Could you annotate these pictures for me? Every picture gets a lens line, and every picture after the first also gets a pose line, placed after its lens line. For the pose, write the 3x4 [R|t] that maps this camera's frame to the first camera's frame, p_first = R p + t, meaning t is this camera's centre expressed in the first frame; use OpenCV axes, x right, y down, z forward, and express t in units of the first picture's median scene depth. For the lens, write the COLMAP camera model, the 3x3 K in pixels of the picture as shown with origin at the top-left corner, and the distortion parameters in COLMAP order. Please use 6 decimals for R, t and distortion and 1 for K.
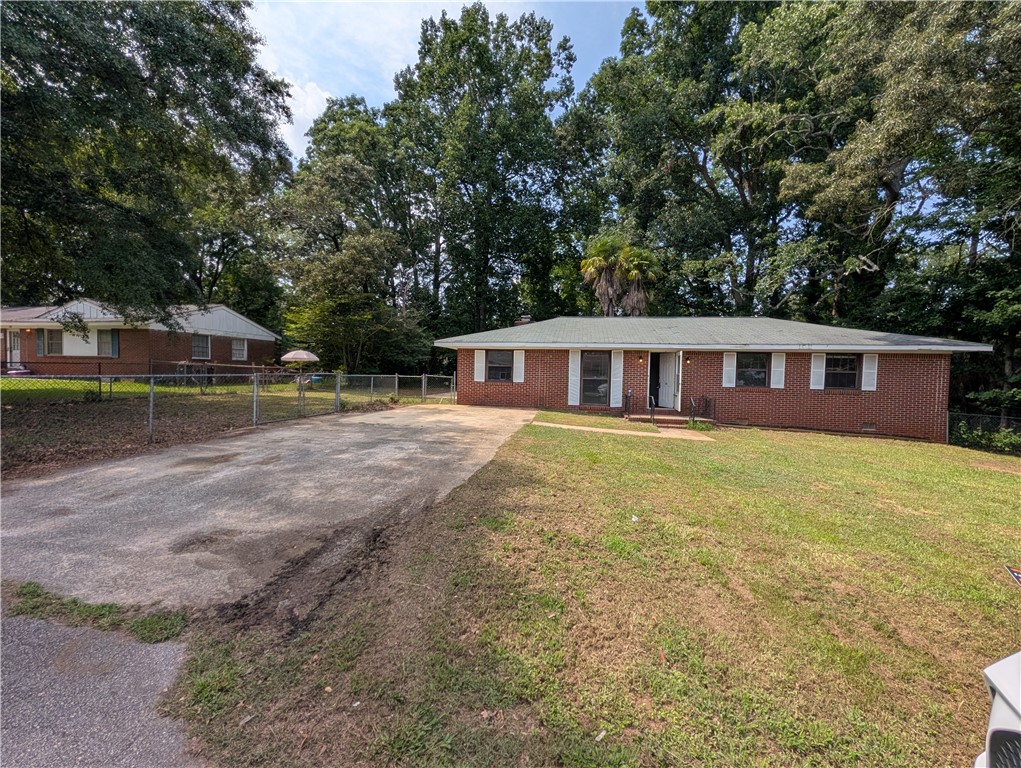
lens RADIAL K [[372.8, 0, 514.4], [0, 372.8, 384.7], [0, 0, 1]] dist [0.000680, -0.000008]
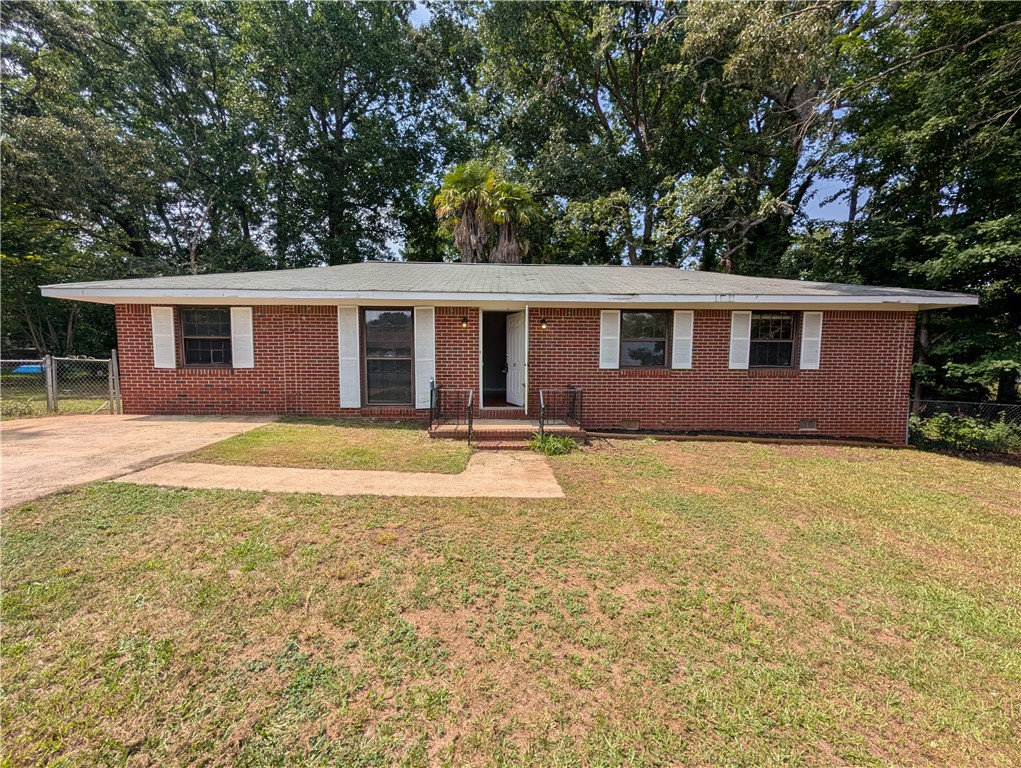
lens RADIAL K [[372.8, 0, 507.8], [0, 372.8, 384.1], [0, 0, 1]] dist [0.000680, -0.000008]
pose [[0.980524, -0.030648, 0.193994, 0.294852], [0.022113, 0.998696, 0.046015, -0.000231], [-0.195152, -0.040829, 0.979923, 0.438982]]
